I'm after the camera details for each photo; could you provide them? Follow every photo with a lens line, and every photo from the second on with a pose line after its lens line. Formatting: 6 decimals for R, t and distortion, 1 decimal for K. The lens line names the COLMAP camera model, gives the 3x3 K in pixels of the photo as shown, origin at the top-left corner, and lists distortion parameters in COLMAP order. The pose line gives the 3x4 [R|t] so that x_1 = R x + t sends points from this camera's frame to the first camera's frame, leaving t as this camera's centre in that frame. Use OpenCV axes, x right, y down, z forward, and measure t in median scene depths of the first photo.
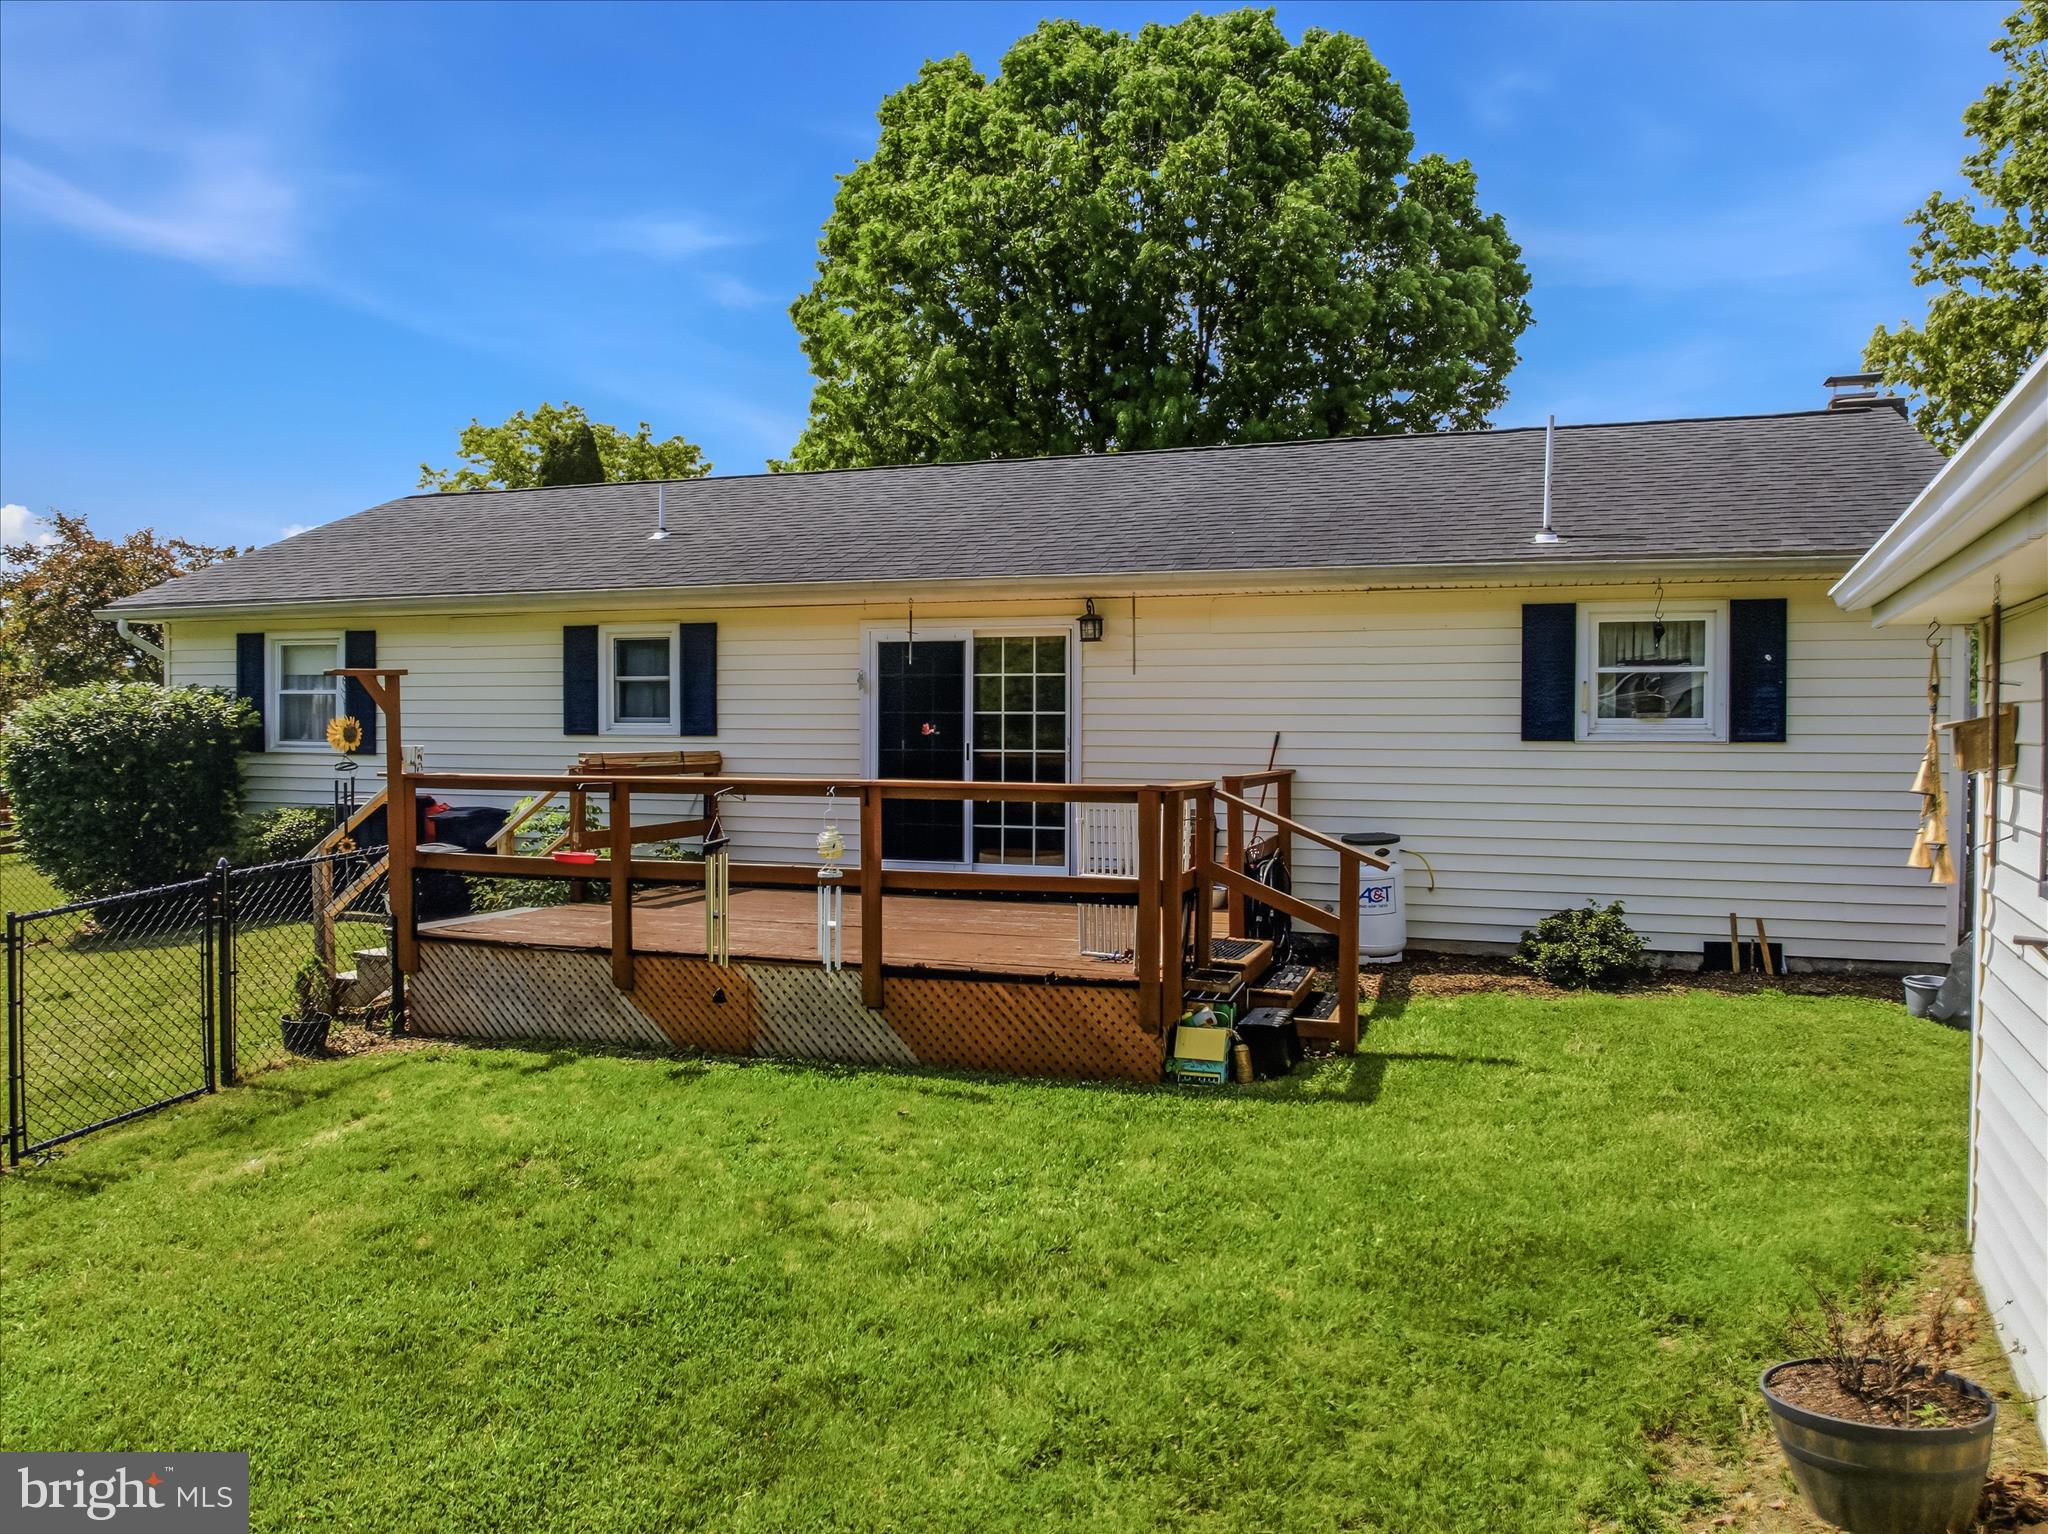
lens RADIAL K [[1430.2, 0, 1032.1], [0, 1430.2, 770.6], [0, 0, 1]] dist [-0.003219, -0.025477]
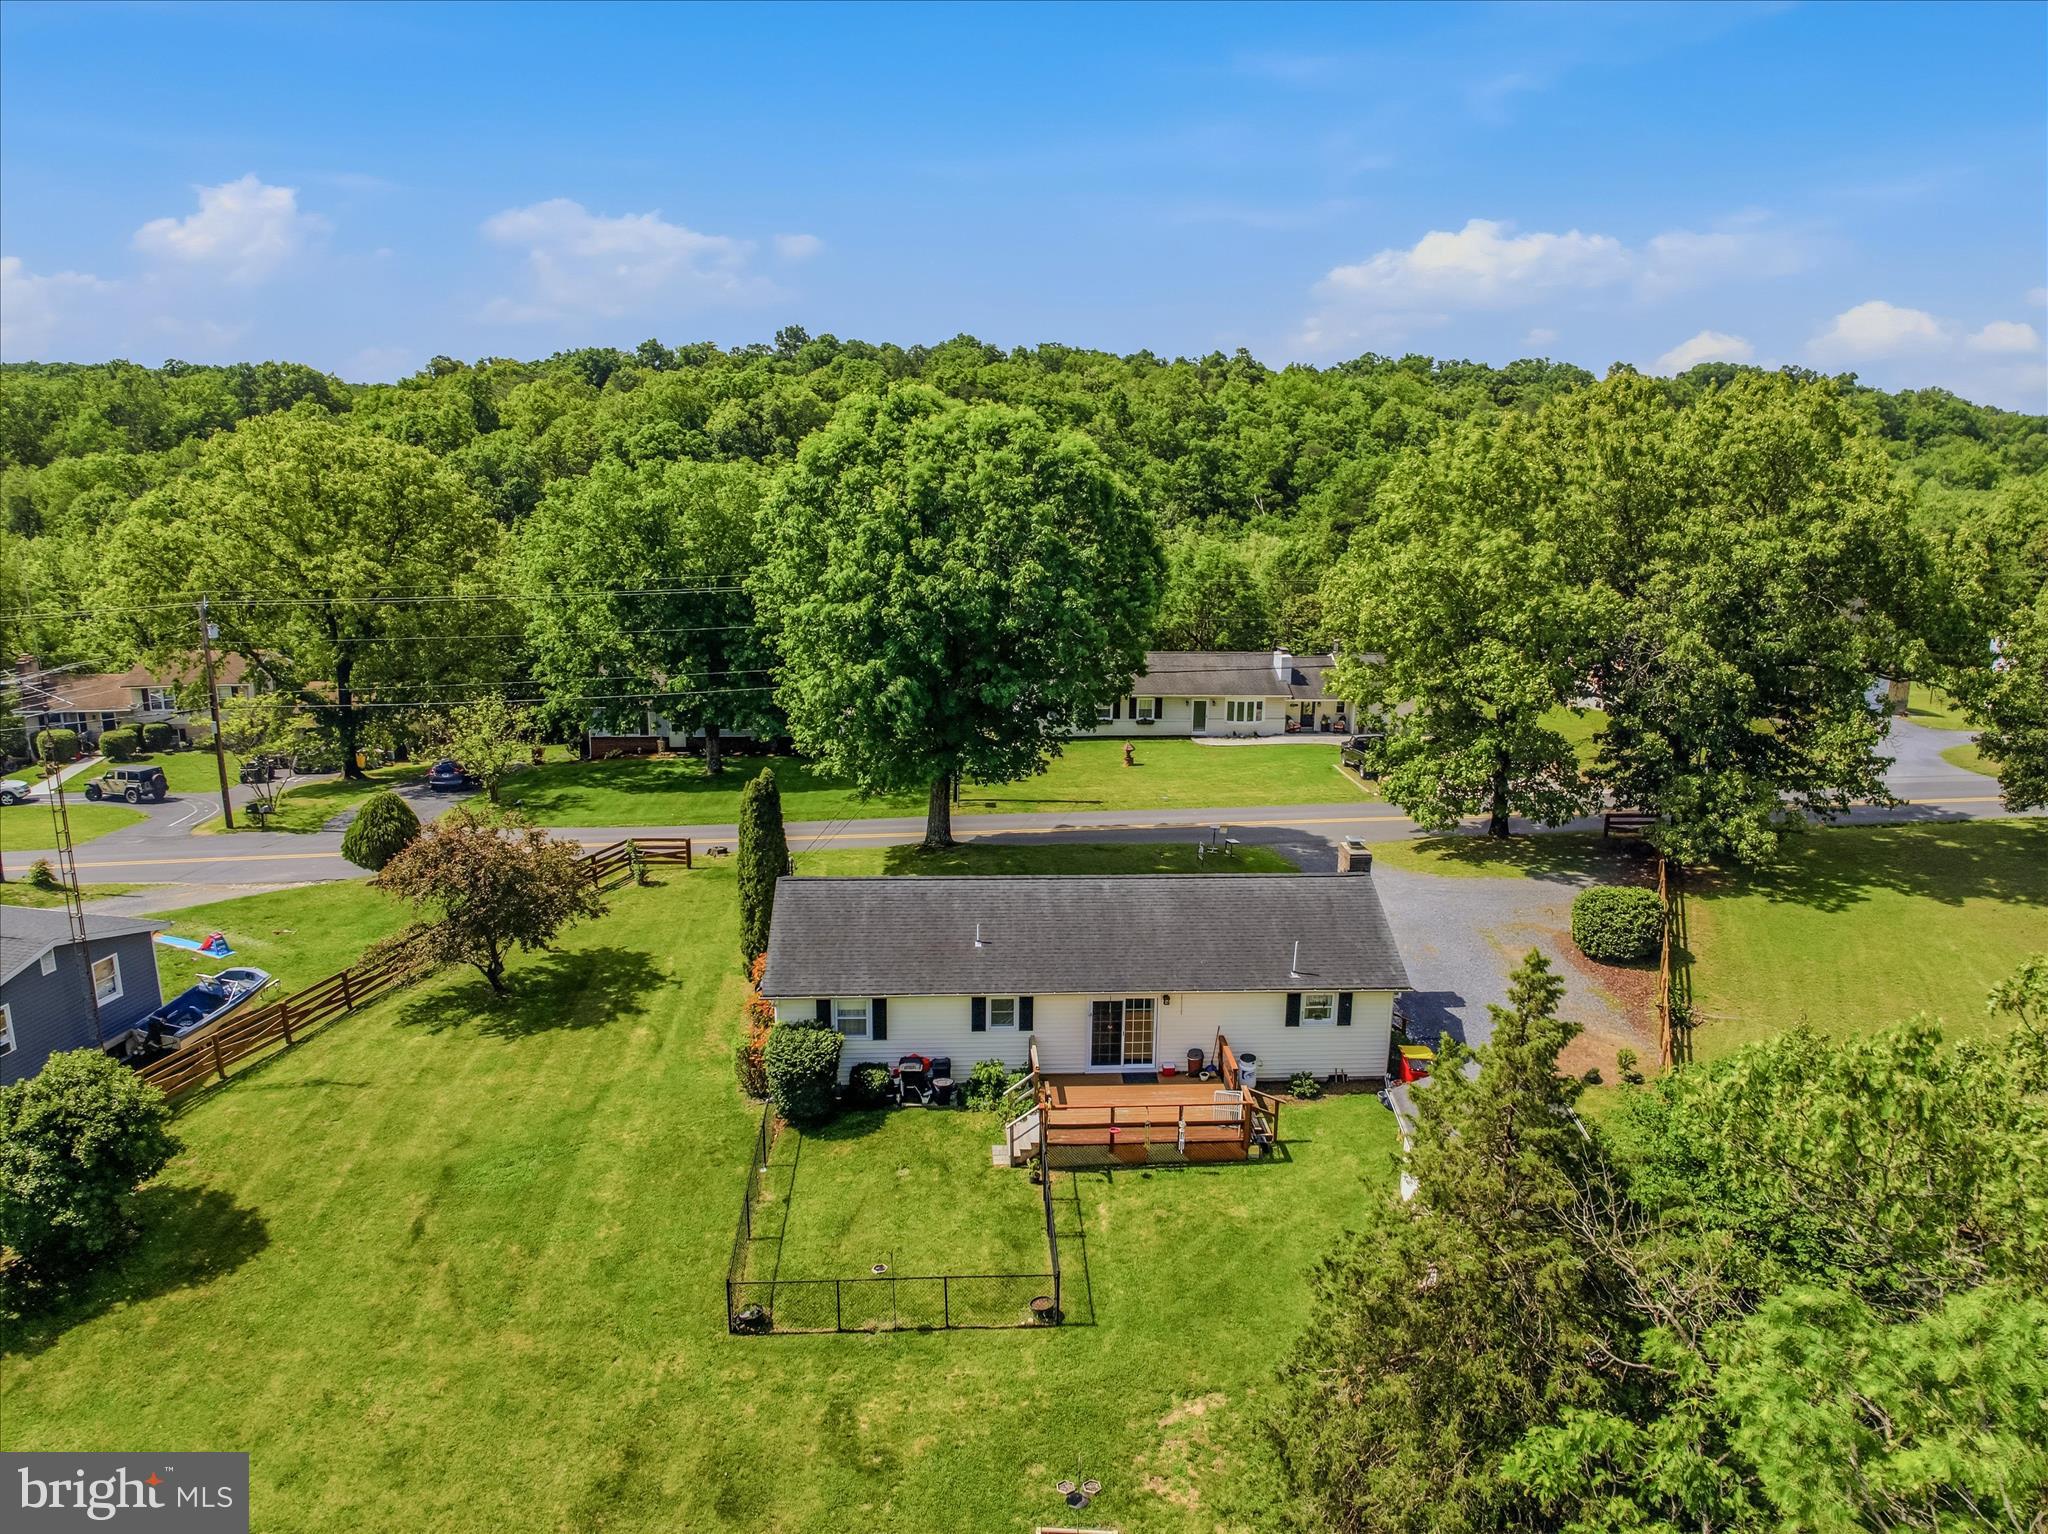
lens RADIAL K [[1436.4, 0, 1032.3], [0, 1436.4, 799.1], [0, 0, 1]] dist [-0.032817, -0.004829]
pose [[0.920628, -0.092928, 0.379220, -1.597175], [0.001335, 0.972006, 0.234950, -1.456553], [-0.390437, -0.215796, 0.894981, -1.906707]]
